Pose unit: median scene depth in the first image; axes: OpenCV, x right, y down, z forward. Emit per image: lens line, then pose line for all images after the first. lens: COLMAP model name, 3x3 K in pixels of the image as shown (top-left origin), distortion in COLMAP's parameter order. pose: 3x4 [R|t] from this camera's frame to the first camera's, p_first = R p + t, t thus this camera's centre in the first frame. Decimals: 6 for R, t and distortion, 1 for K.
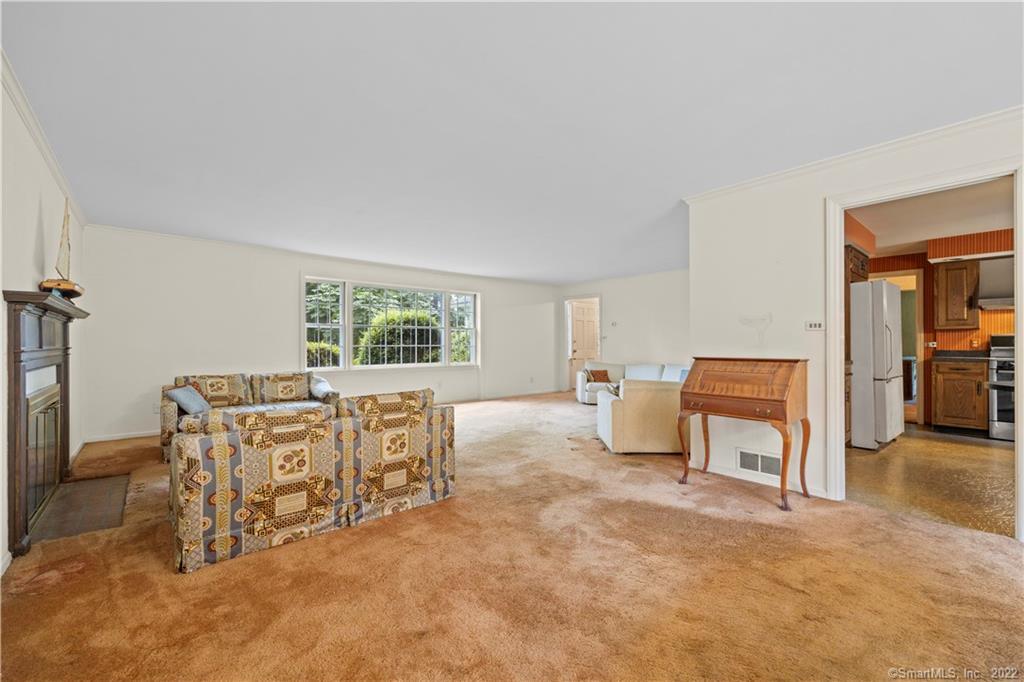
lens RADIAL K [[402.7, 0, 518.7], [0, 402.7, 344.7], [0, 0, 1]] dist [0.000959, 0.000223]
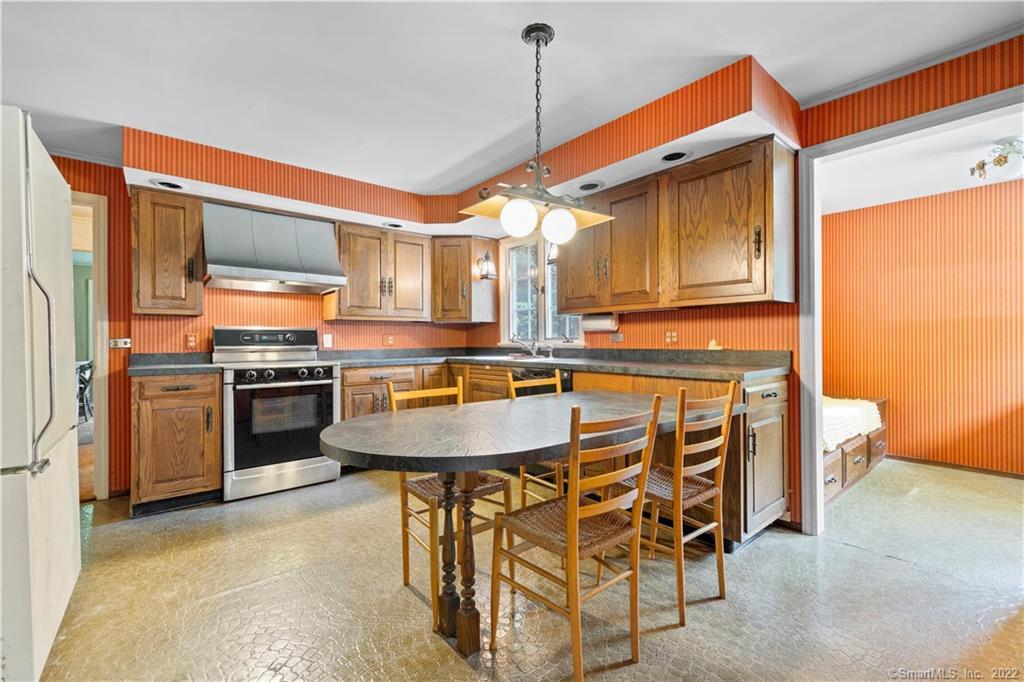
lens RADIAL K [[423.0, 0, 507.3], [0, 423.0, 338.8], [0, 0, 1]] dist [0.000939, -0.000042]
pose [[-0.019745, 0.004853, 0.999793, 0.502636], [0.004773, 0.999977, -0.004759, -0.000796], [-0.999794, 0.004678, -0.019768, 0.555259]]
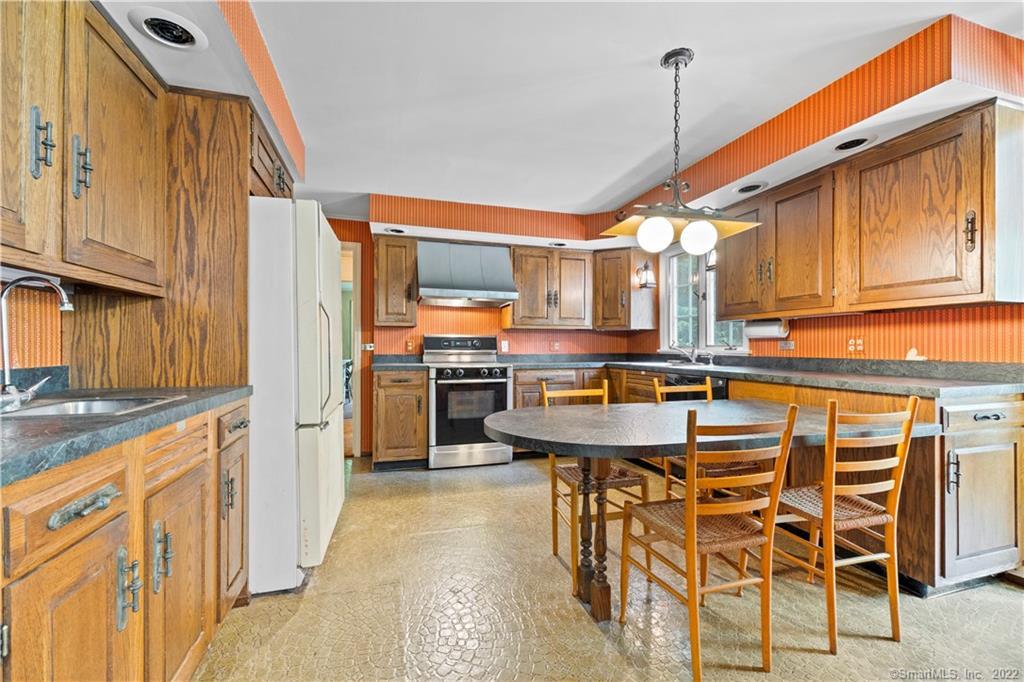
lens RADIAL K [[402.7, 0, 518.7], [0, 402.7, 344.7], [0, 0, 1]] dist [0.000959, 0.000223]
pose [[0.359122, 0.005772, 0.933273, 0.474014], [-0.003149, 0.999983, -0.004972, -0.001716], [-0.933285, -0.001153, 0.359134, 0.524151]]
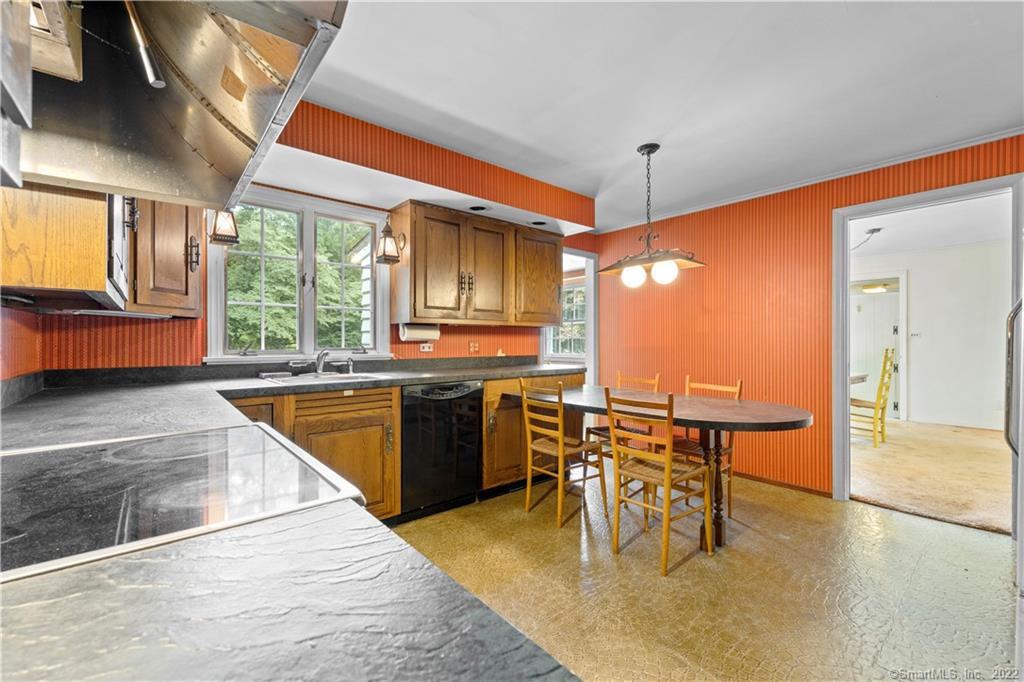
lens RADIAL K [[429.9, 0, 496.1], [0, 429.9, 345.8], [0, 0, 1]] dist [-0.000873, -0.000336]
pose [[-0.999989, 0.004664, 0.000020, 1.053173], [0.004664, 0.999968, 0.006500, -0.012496], [0.000010, 0.006500, -0.999979, 1.067758]]
